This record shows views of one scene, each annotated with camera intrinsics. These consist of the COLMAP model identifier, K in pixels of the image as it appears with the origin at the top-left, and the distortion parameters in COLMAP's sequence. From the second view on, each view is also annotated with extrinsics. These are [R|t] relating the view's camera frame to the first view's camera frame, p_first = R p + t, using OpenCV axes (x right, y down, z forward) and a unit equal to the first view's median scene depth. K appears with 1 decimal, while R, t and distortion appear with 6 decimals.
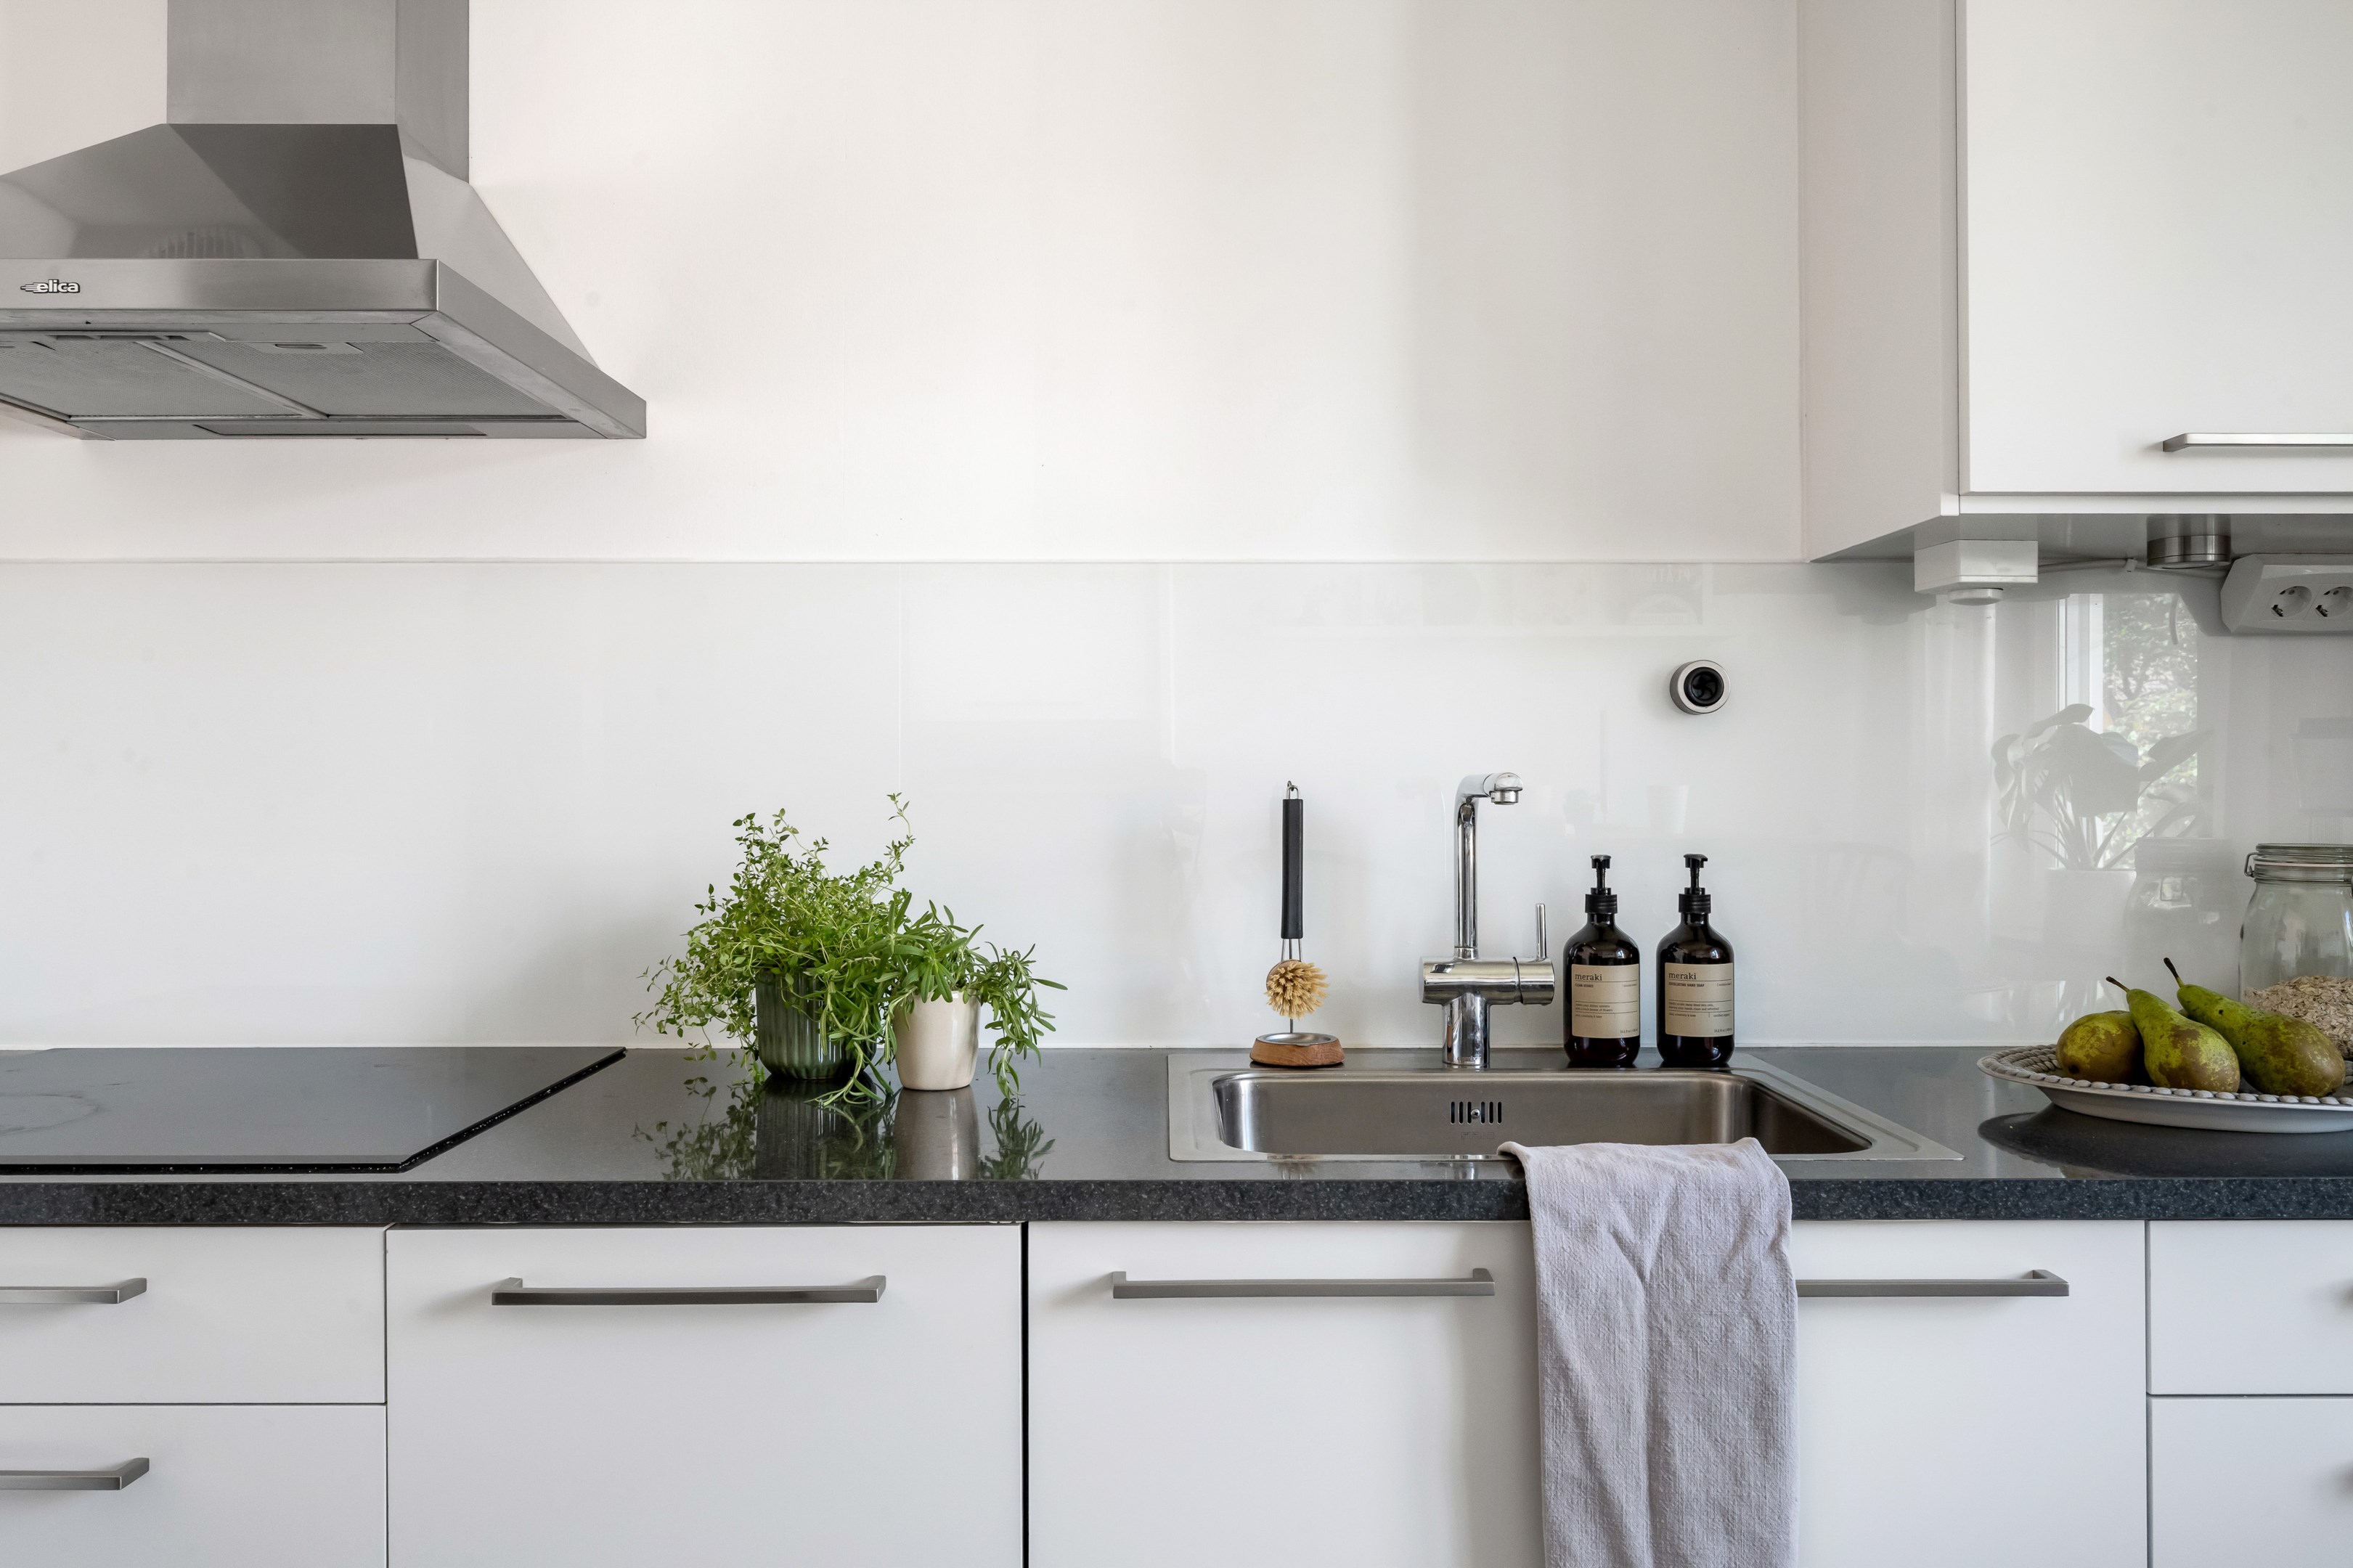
lens RADIAL K [[1688.0, 0, 1189.8], [0, 1688.0, 770.2], [0, 0, 1]] dist [-0.000390, -0.004594]
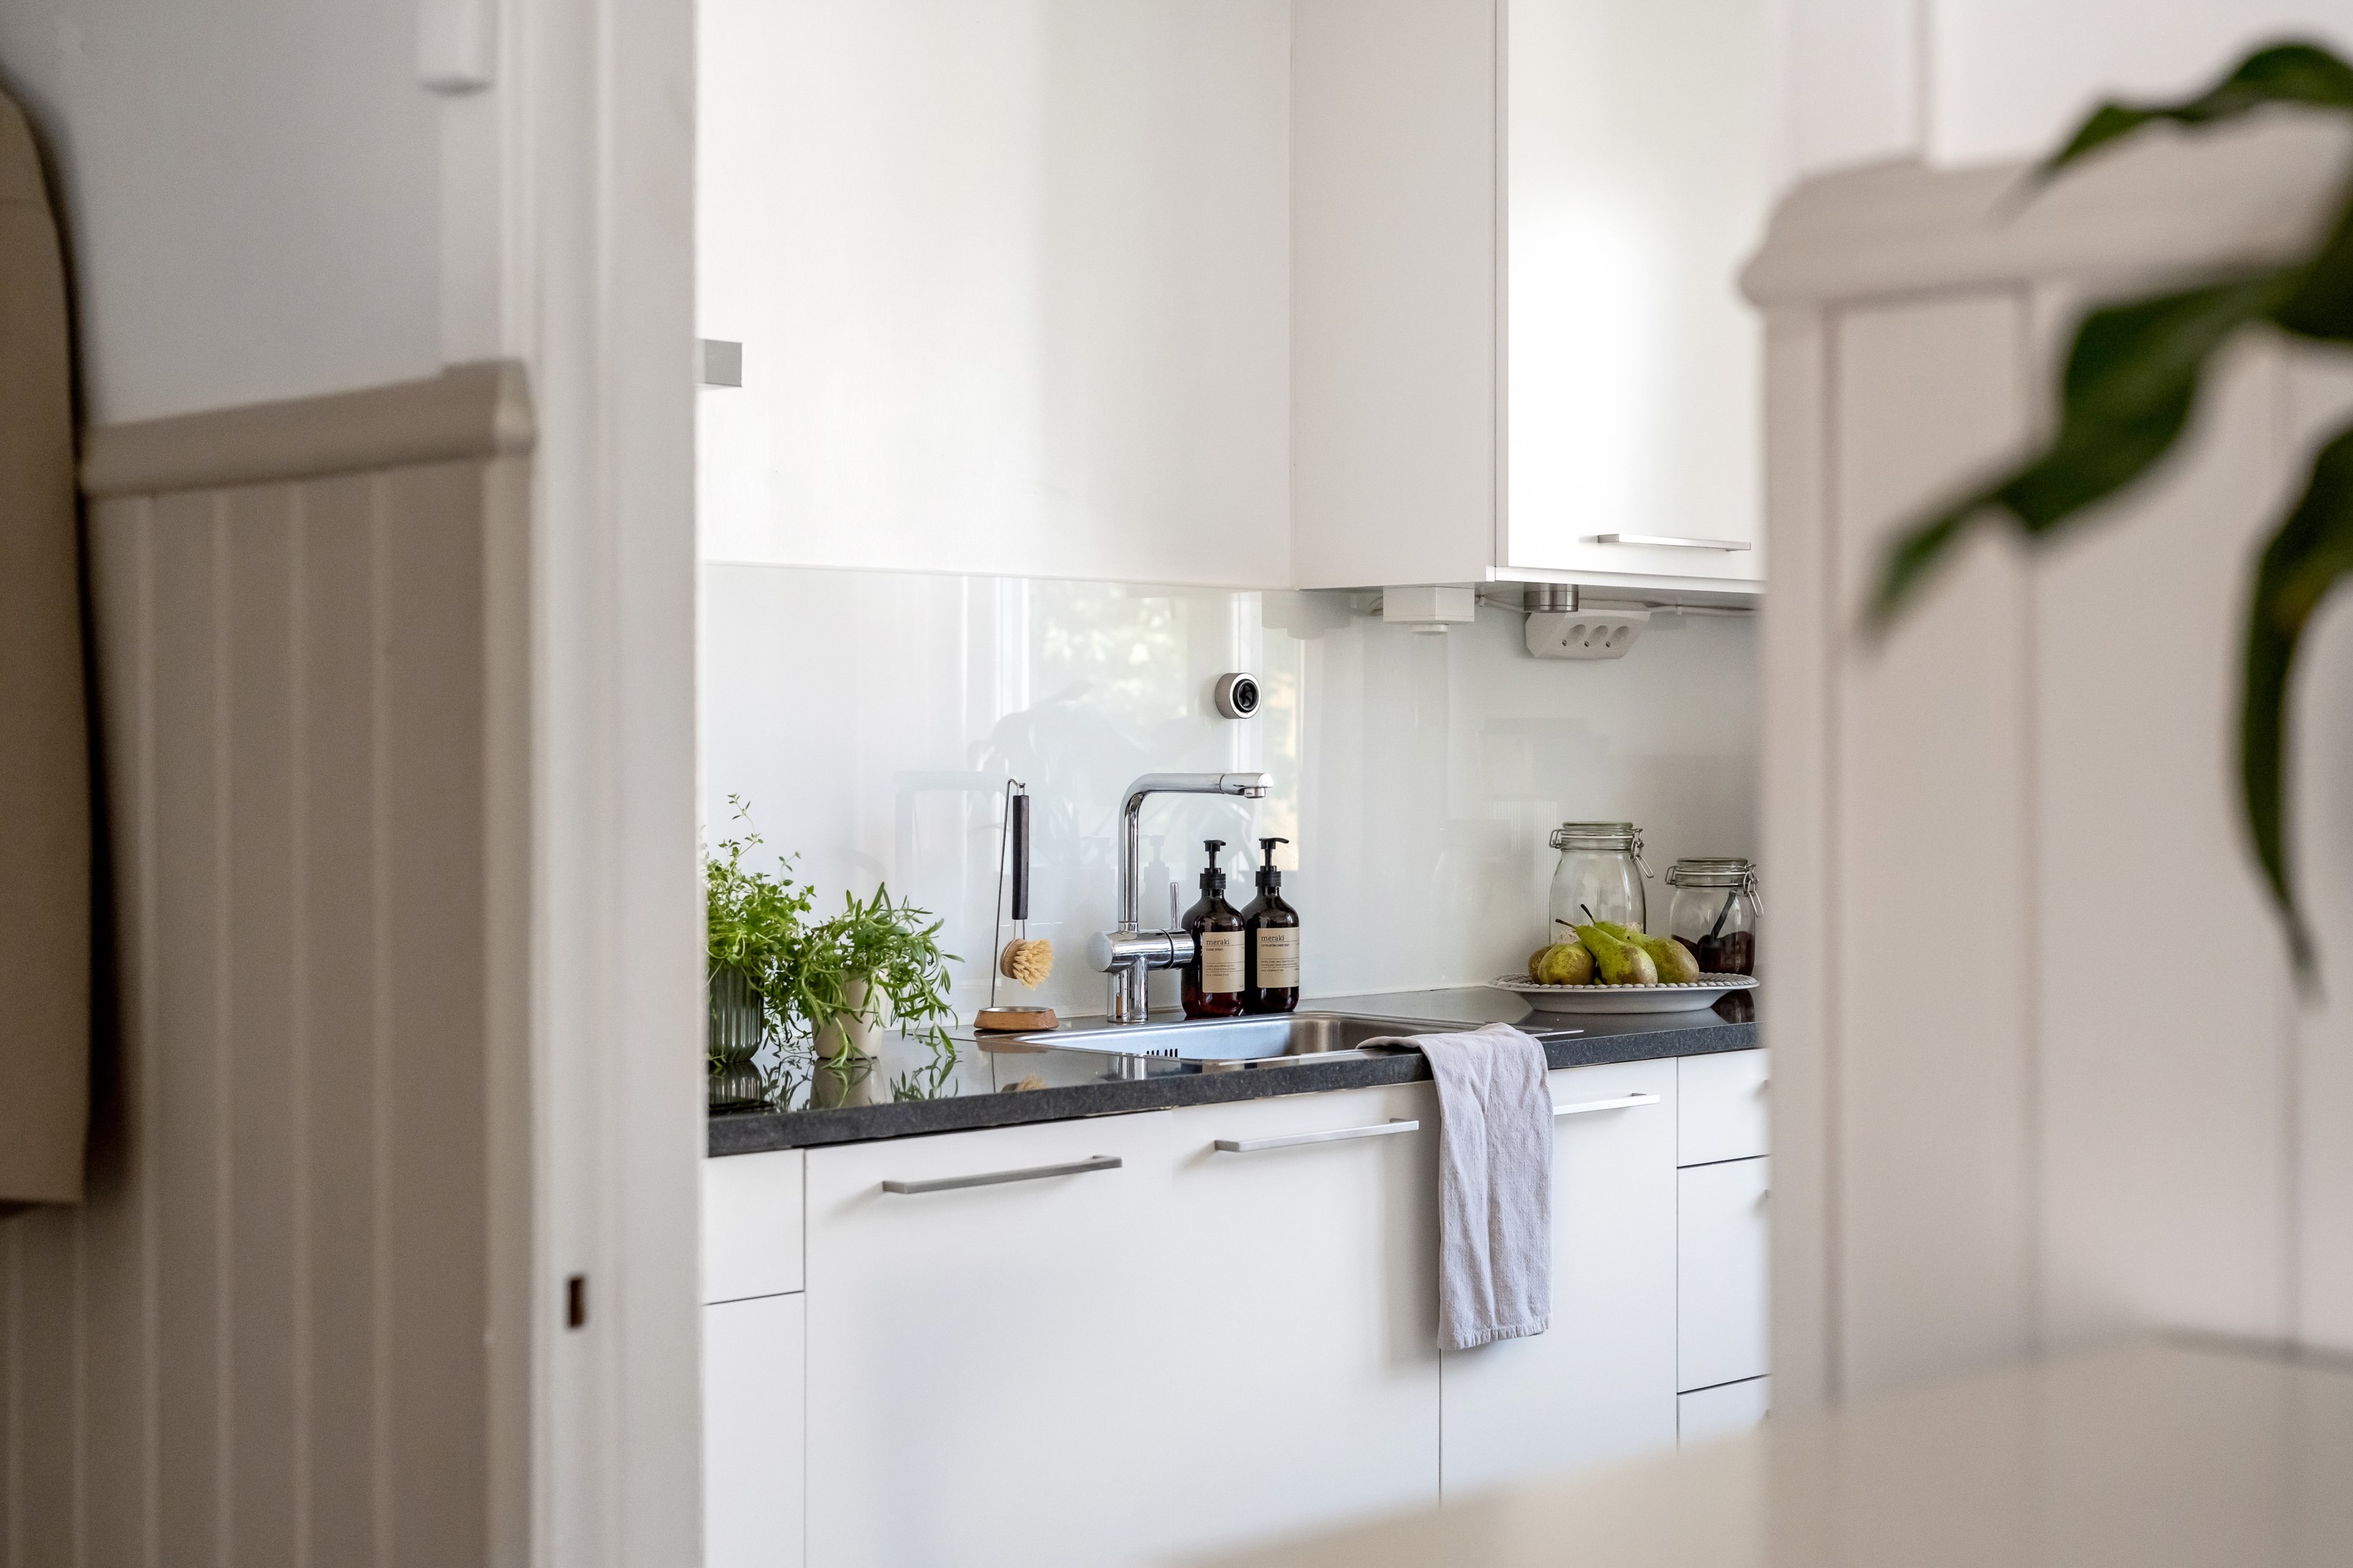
lens RADIAL K [[3394.4, 0, 1174.5], [0, 3394.4, 773.2], [0, 0, 1]] dist [0.039281, 0.000000]
pose [[0.724953, -0.005857, 0.688773, -1.456382], [-0.006118, 0.999870, 0.014942, -0.032878], [-0.688771, -0.015046, 0.724823, -0.726518]]
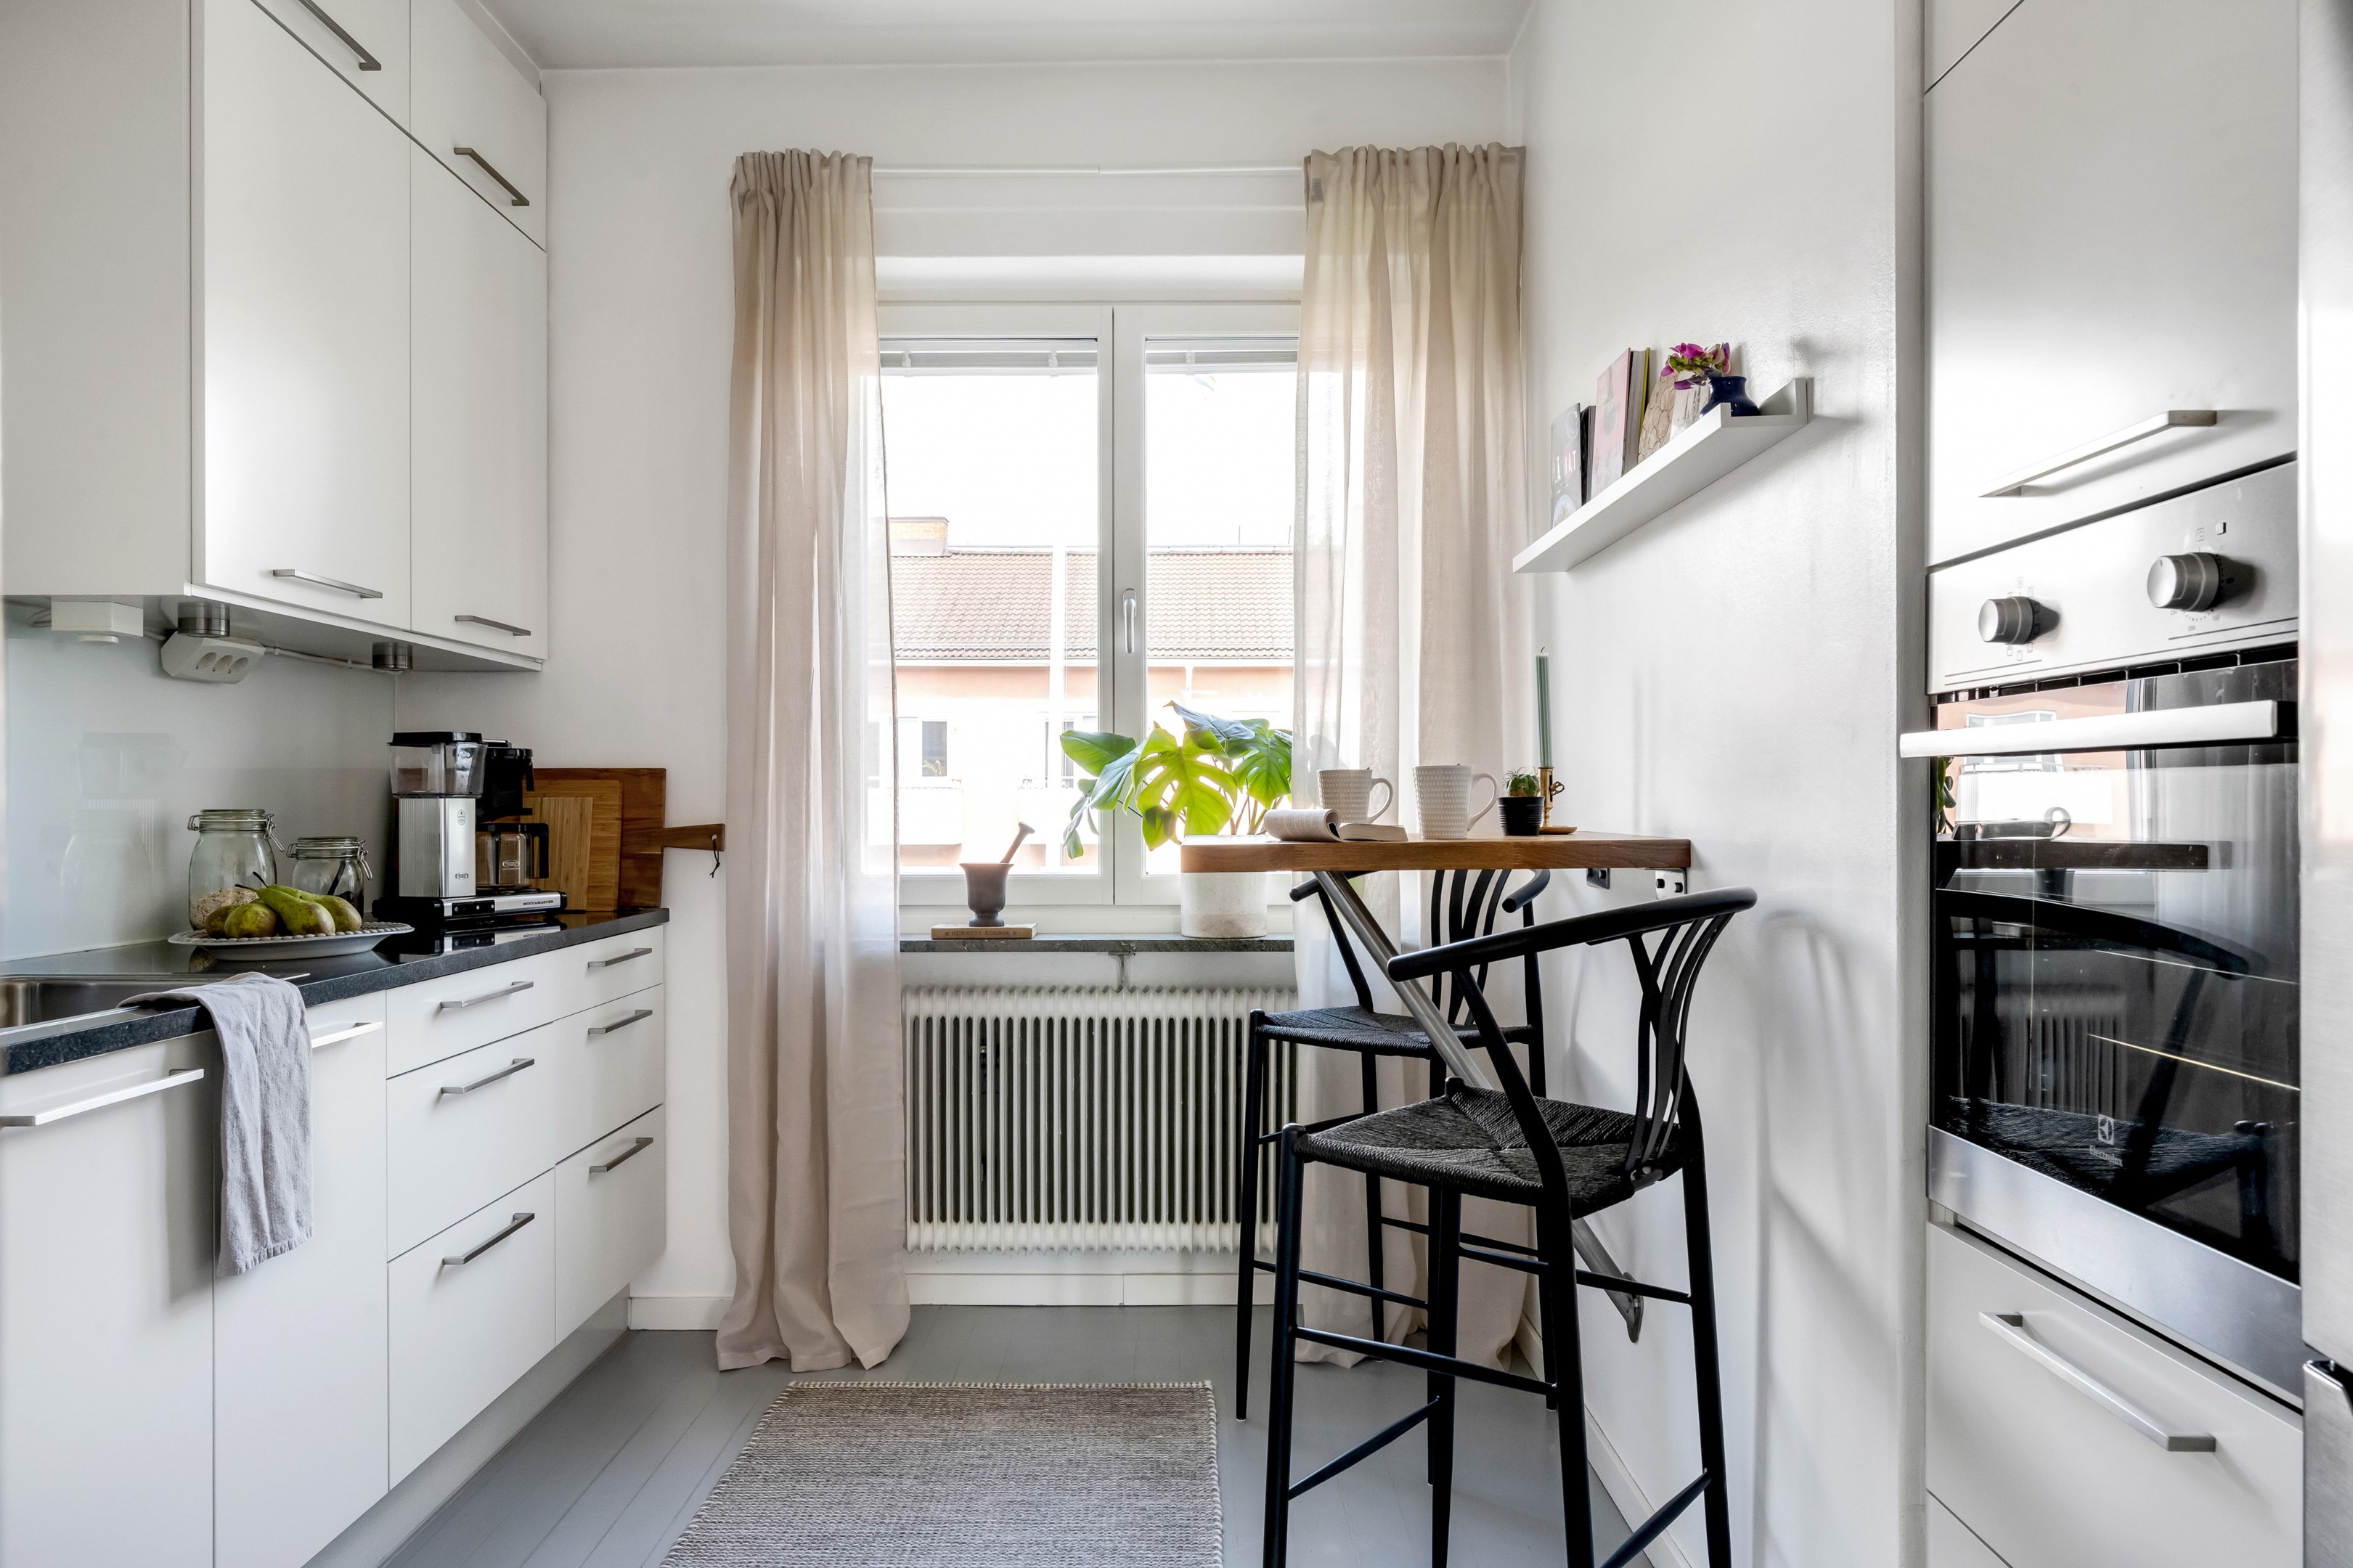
lens RADIAL K [[1602.4, 0, 1183.7], [0, 1602.4, 815.7], [0, 0, 1]] dist [0.001832, -0.005190]
pose [[0.002727, -0.005881, 0.999979, -0.947666], [-0.007834, 0.999952, 0.005902, 0.035032], [-0.999966, -0.007850, 0.002681, 0.054754]]
